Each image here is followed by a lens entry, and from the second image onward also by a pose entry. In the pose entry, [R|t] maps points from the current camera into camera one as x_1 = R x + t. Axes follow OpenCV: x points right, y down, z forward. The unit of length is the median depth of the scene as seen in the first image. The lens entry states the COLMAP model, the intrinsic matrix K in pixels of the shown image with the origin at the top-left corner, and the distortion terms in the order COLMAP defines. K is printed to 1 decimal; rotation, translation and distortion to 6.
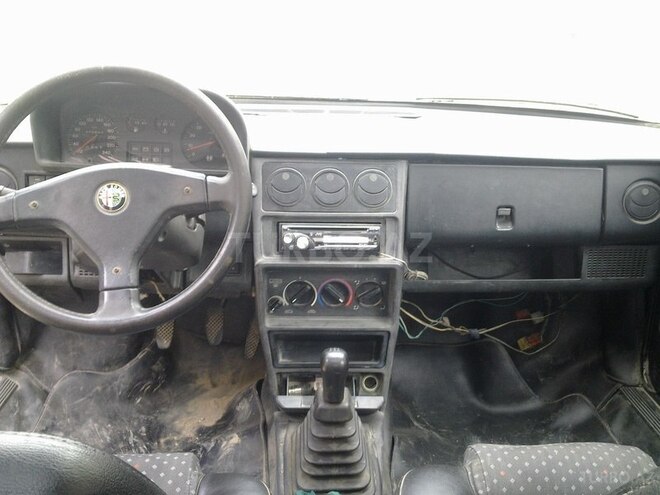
lens RADIAL K [[674.0, 0, 330.0], [0, 674.0, 247.5], [0, 0, 1]] dist [0.001440, -0.029055]
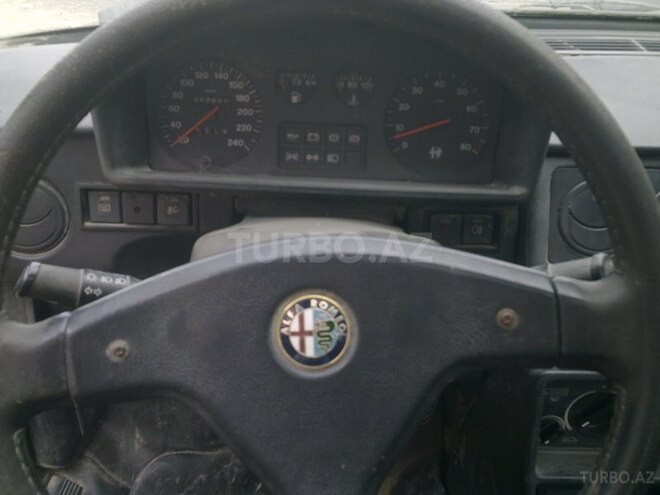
lens RADIAL K [[674.0, 0, 330.0], [0, 674.0, 247.5], [0, 0, 1]] dist [0.001440, -0.029055]
pose [[0.998288, 0.020556, -0.054757, -0.232083], [-0.011036, 0.985589, 0.168799, -0.149302], [0.057438, -0.167906, 0.984128, 0.494233]]
